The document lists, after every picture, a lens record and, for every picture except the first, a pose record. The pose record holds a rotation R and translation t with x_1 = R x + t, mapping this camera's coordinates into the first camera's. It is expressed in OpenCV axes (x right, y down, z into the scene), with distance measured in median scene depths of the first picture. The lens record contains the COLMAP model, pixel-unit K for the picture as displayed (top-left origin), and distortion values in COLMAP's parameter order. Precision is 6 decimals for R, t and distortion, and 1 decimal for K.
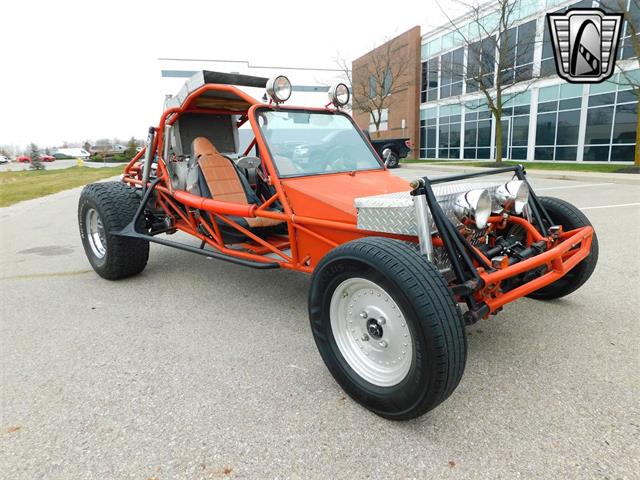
lens RADIAL K [[422.7, 0, 324.0], [0, 422.7, 237.5], [0, 0, 1]] dist [-0.072163, 0.055915]
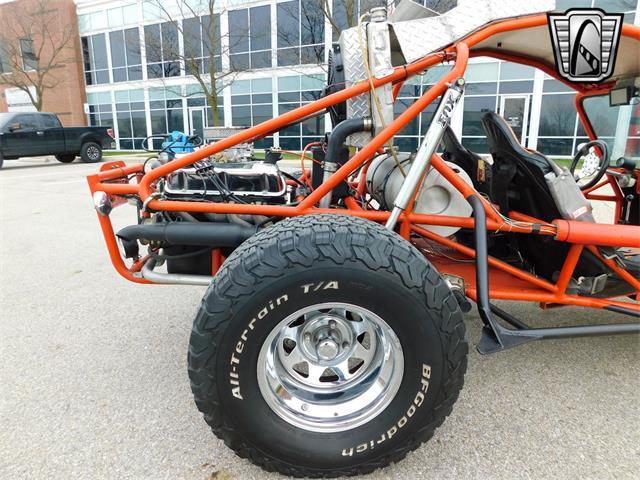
lens RADIAL K [[422.7, 0, 320.6], [0, 422.7, 238.4], [0, 0, 1]] dist [-0.072163, 0.055915]
pose [[0.686567, -0.145641, 0.712330, -1.205946], [0.134654, 0.988254, 0.072272, -0.127660], [-0.714489, 0.046299, 0.698114, 1.171076]]
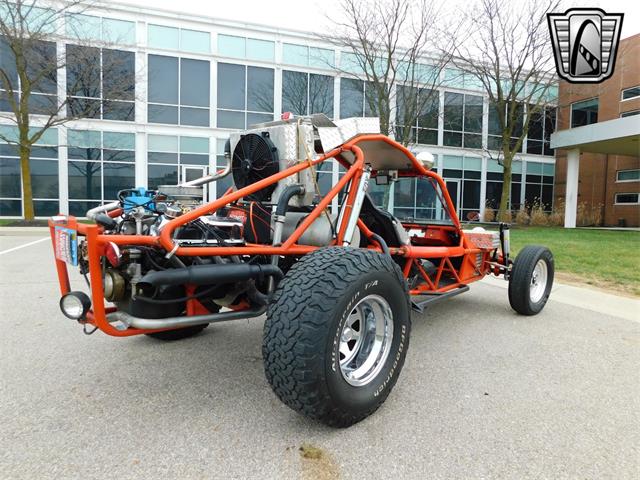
lens RADIAL K [[422.7, 0, 321.6], [0, 422.7, 238.8], [0, 0, 1]] dist [-0.072163, 0.055915]
pose [[-0.020742, -0.048550, 0.998605, -1.684876], [0.184247, 0.981527, 0.051547, -0.185618], [-0.982661, 0.185059, -0.011414, 1.606670]]
